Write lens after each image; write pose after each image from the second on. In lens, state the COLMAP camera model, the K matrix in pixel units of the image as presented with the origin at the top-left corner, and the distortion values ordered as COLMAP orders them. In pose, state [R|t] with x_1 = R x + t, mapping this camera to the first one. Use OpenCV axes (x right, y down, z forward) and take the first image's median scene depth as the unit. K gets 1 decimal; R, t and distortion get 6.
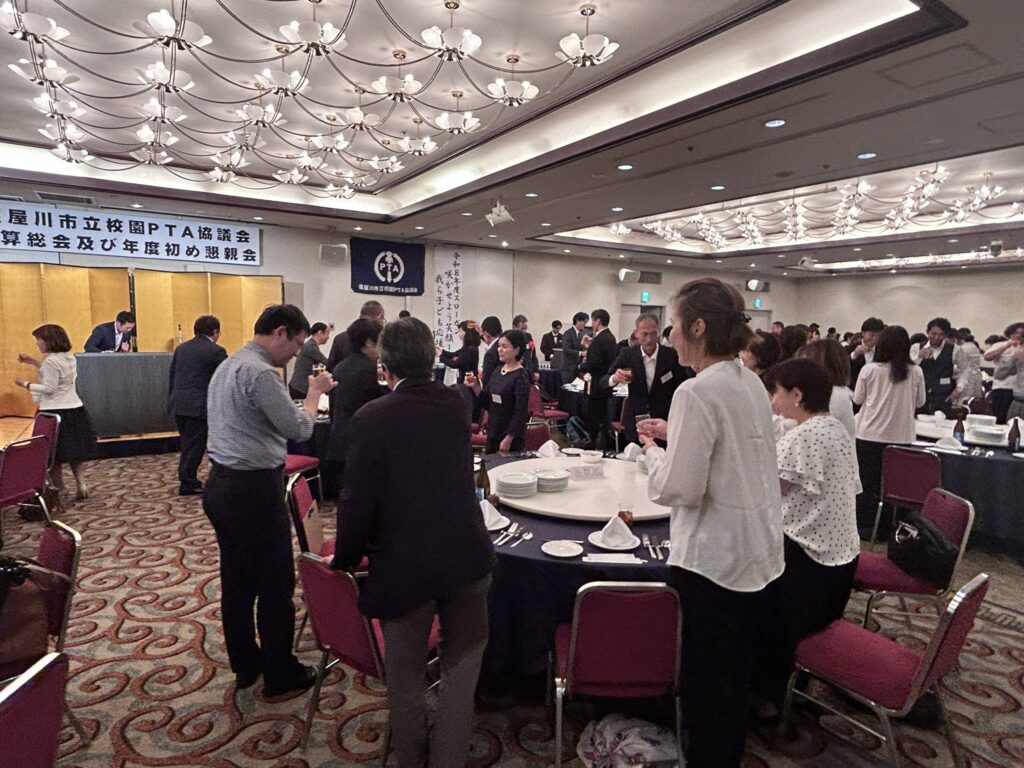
lens RADIAL K [[582.2, 0, 508.2], [0, 582.2, 390.1], [0, 0, 1]] dist [-0.016120, 0.011812]
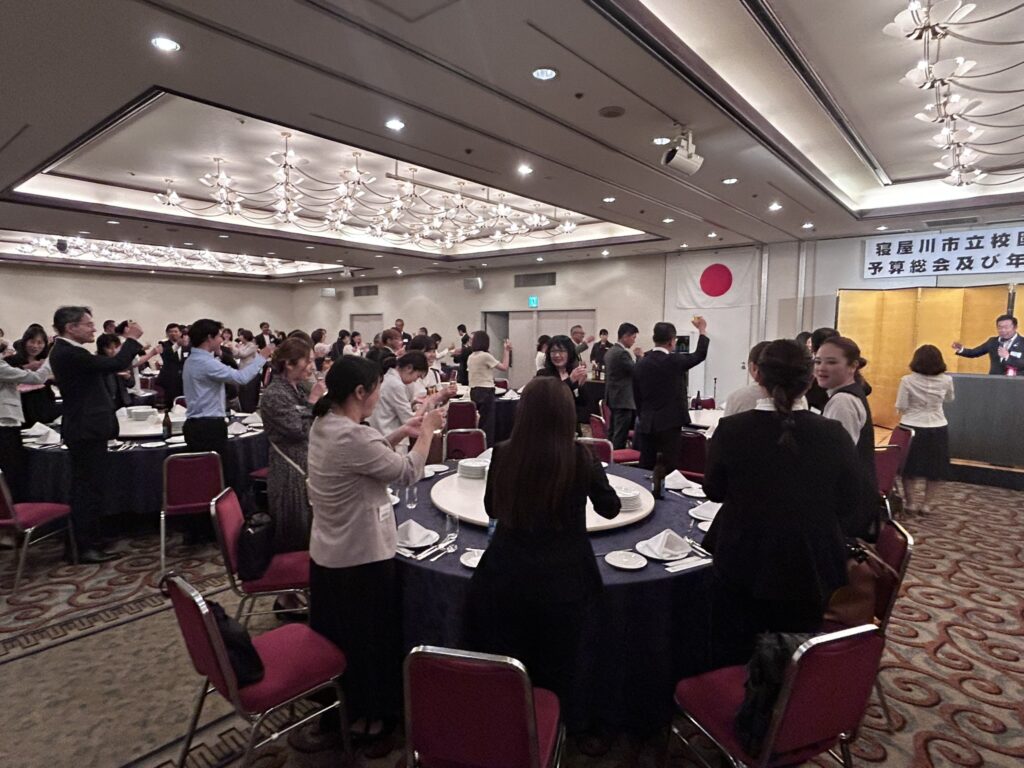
lens RADIAL K [[582.2, 0, 506.7], [0, 582.2, 387.0], [0, 0, 1]] dist [-0.016120, 0.011812]
pose [[0.281189, 0.074525, -0.956754, 0.013937], [-0.112717, 0.992644, 0.044193, 0.001499], [0.953010, 0.095416, 0.287520, -0.013807]]
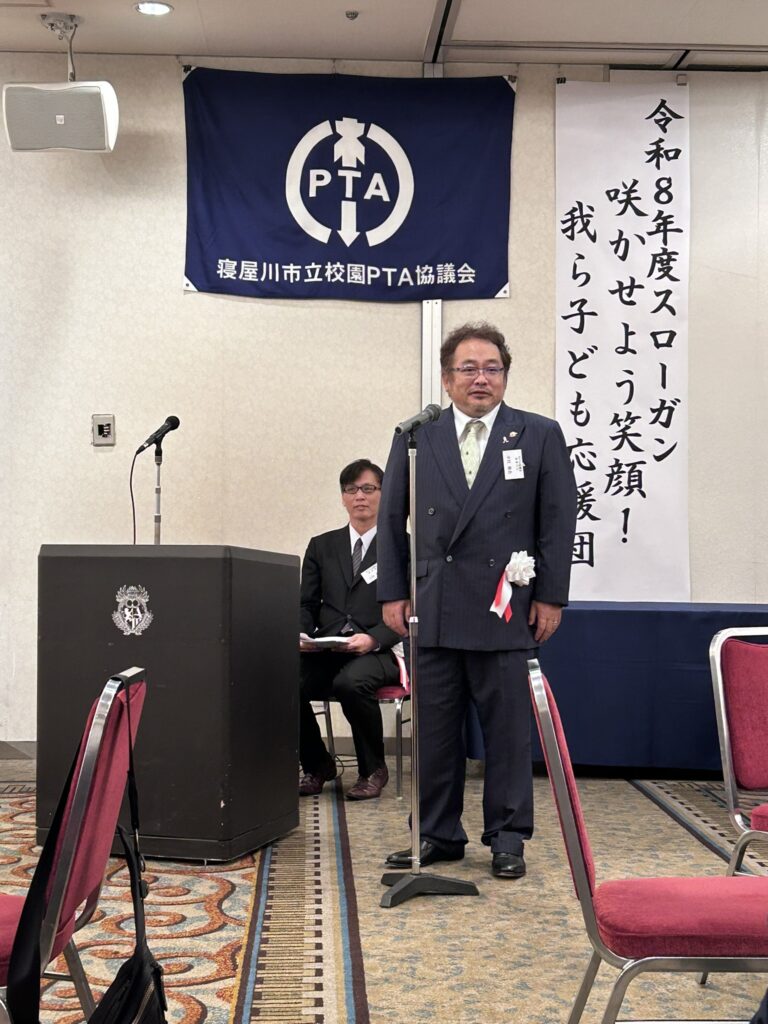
lens RADIAL K [[1603.8, 0, 381.9], [0, 1603.8, 518.4], [0, 0, 1]] dist [0.098930, 0.000000]
pose [[0.857435, -0.012473, -0.514441, 0.189515], [-0.051296, 0.992655, -0.109564, -0.001597], [0.512029, 0.120333, 0.850498, 0.580854]]
